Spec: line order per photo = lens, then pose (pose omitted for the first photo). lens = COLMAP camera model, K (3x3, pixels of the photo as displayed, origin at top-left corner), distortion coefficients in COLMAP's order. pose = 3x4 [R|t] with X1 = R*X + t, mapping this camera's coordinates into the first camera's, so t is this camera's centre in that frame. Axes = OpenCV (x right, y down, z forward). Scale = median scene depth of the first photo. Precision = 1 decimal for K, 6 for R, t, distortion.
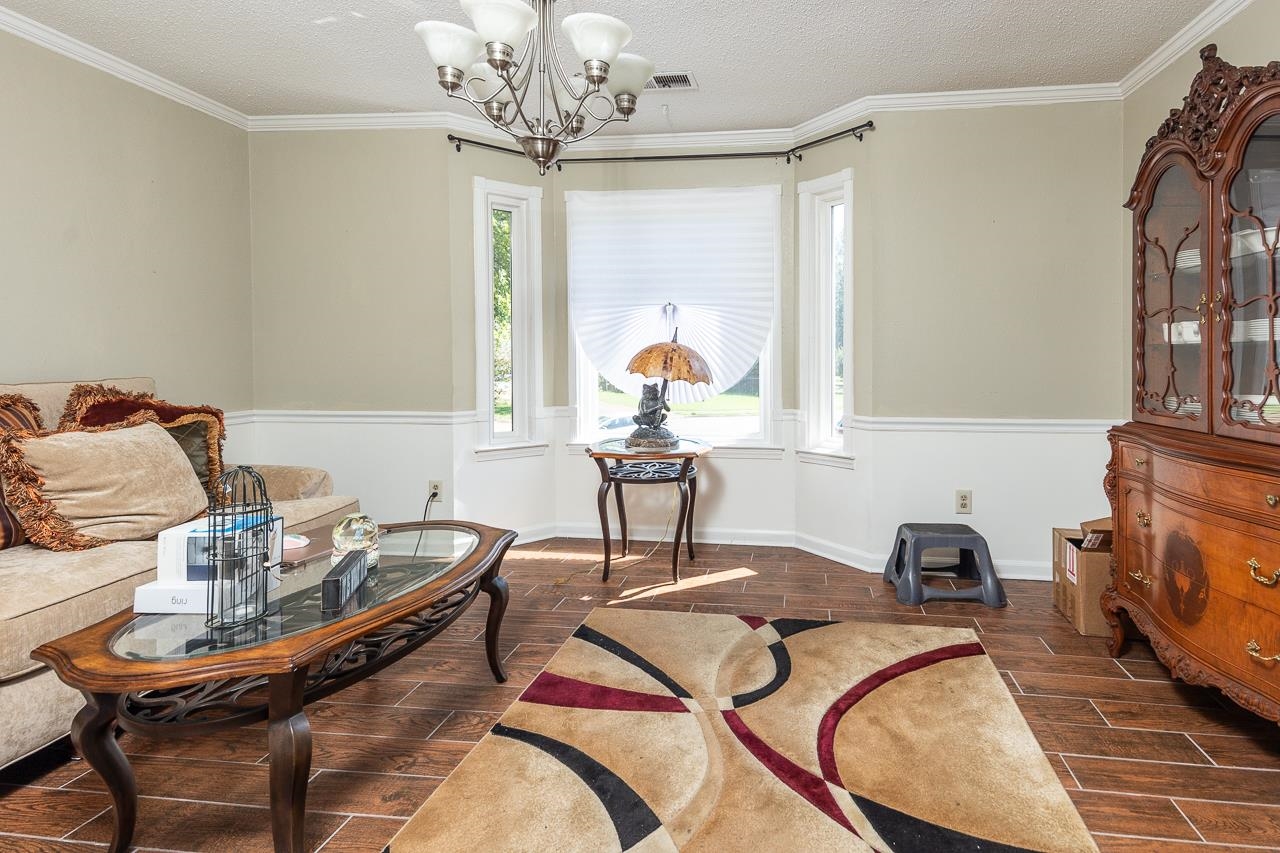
lens RADIAL K [[662.0, 0, 638.6], [0, 662.0, 363.2], [0, 0, 1]] dist [0.035927, -0.000101]
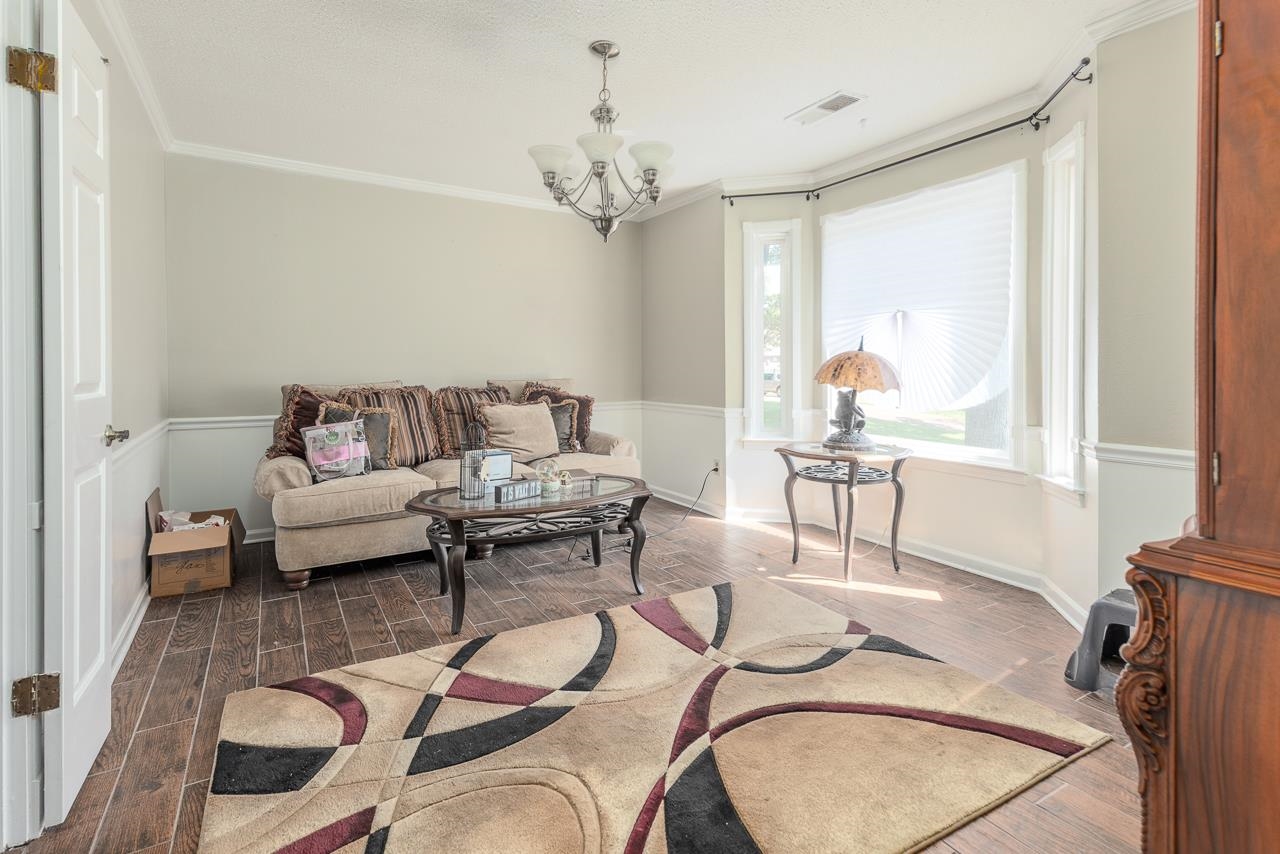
lens RADIAL K [[617.6, 0, 642.2], [0, 617.6, 371.7], [0, 0, 1]] dist [0.033253, -0.000064]
pose [[0.605322, 0.003652, -0.795972, 0.733556], [-0.000511, 0.999991, 0.004200, -0.003300], [0.795981, -0.002136, 0.605318, 0.176523]]
